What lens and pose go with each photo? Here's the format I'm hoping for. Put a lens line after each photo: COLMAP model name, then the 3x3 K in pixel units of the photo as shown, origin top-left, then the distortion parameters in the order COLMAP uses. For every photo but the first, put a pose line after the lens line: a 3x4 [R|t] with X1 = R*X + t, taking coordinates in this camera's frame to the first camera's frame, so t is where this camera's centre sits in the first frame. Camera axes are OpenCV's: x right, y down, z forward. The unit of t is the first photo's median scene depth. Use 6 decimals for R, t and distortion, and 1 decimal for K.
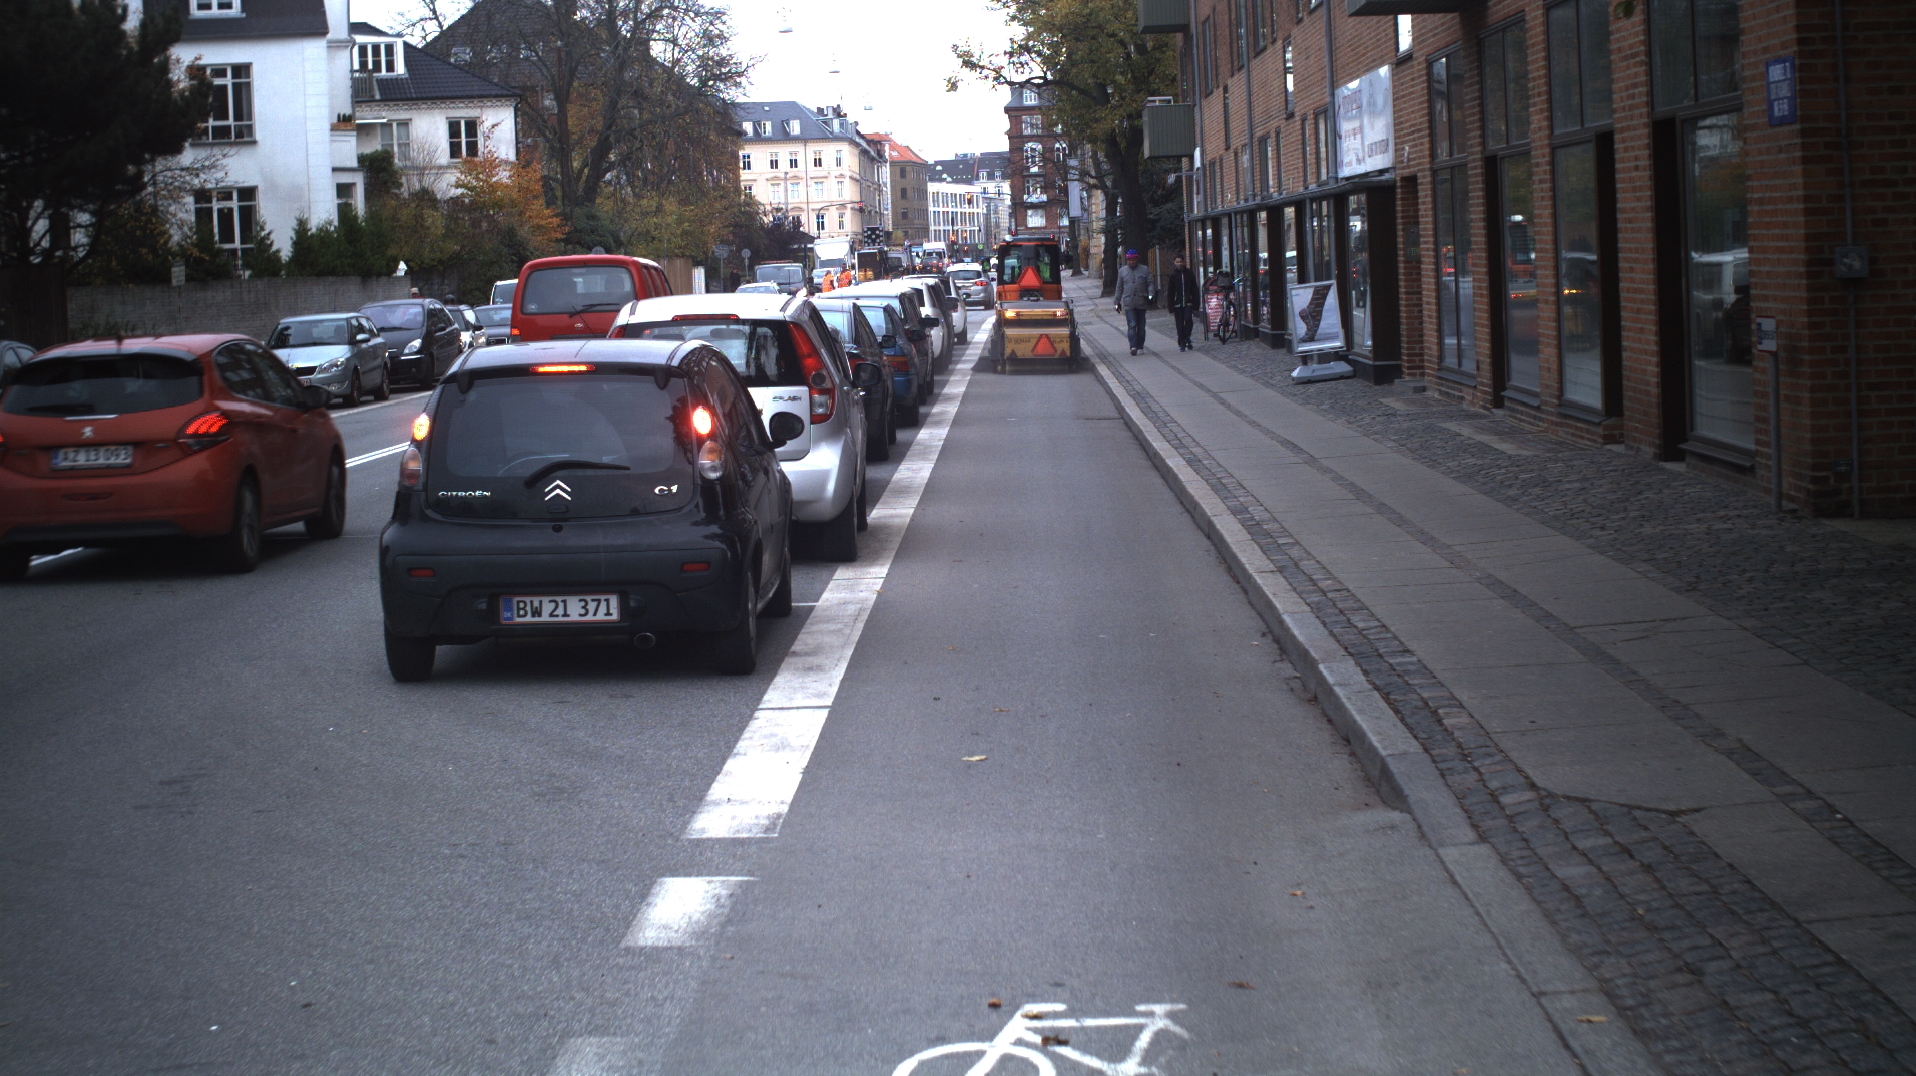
lens RADIAL K [[3769.7, 0, 958.0], [0, 3769.7, 538.0], [0, 0, 1]] dist [-0.270831, 0.322247]
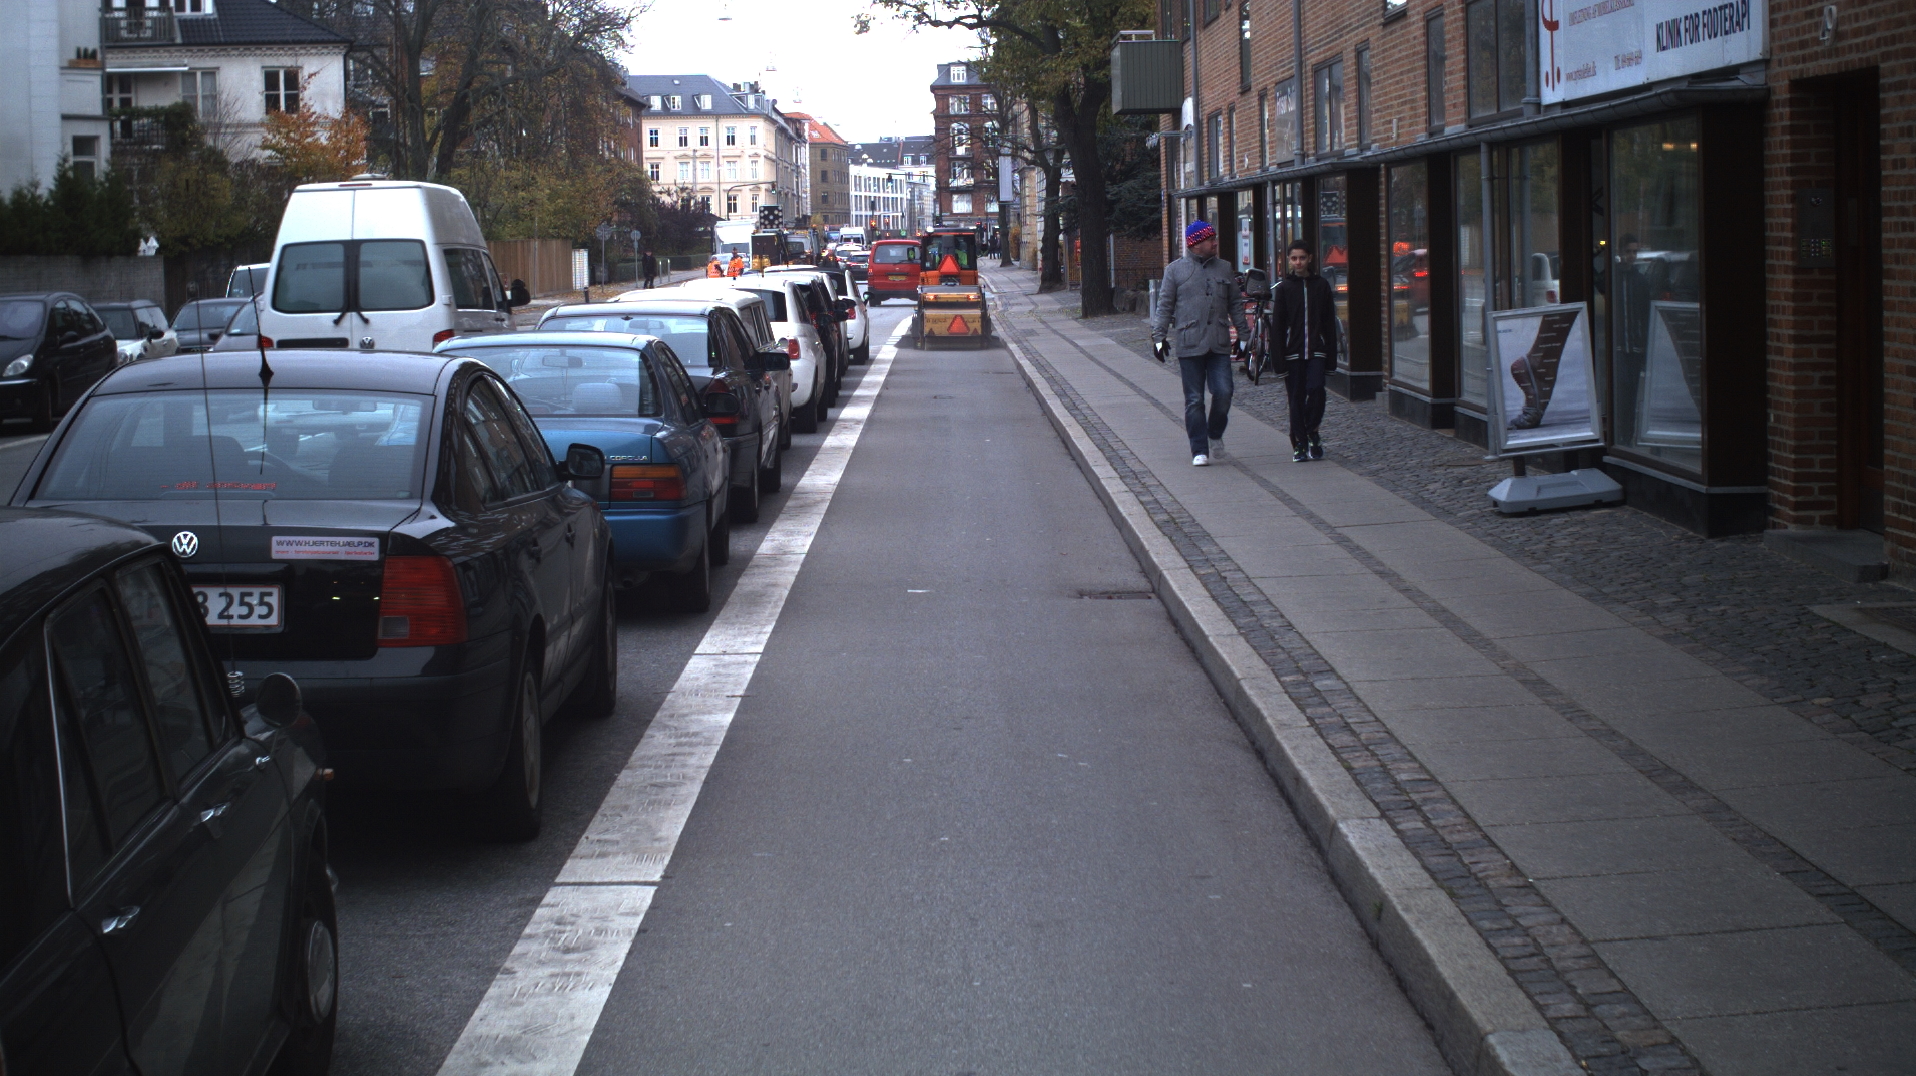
lens RADIAL K [[3769.7, 0, 958.0], [0, 3769.7, 538.0], [0, 0, 1]] dist [-0.270831, 0.322247]
pose [[0.999639, 0.016287, 0.021354, 0.003789], [-0.016358, 0.999861, 0.003186, -0.016237], [-0.021299, -0.003534, 0.999767, 0.219041]]
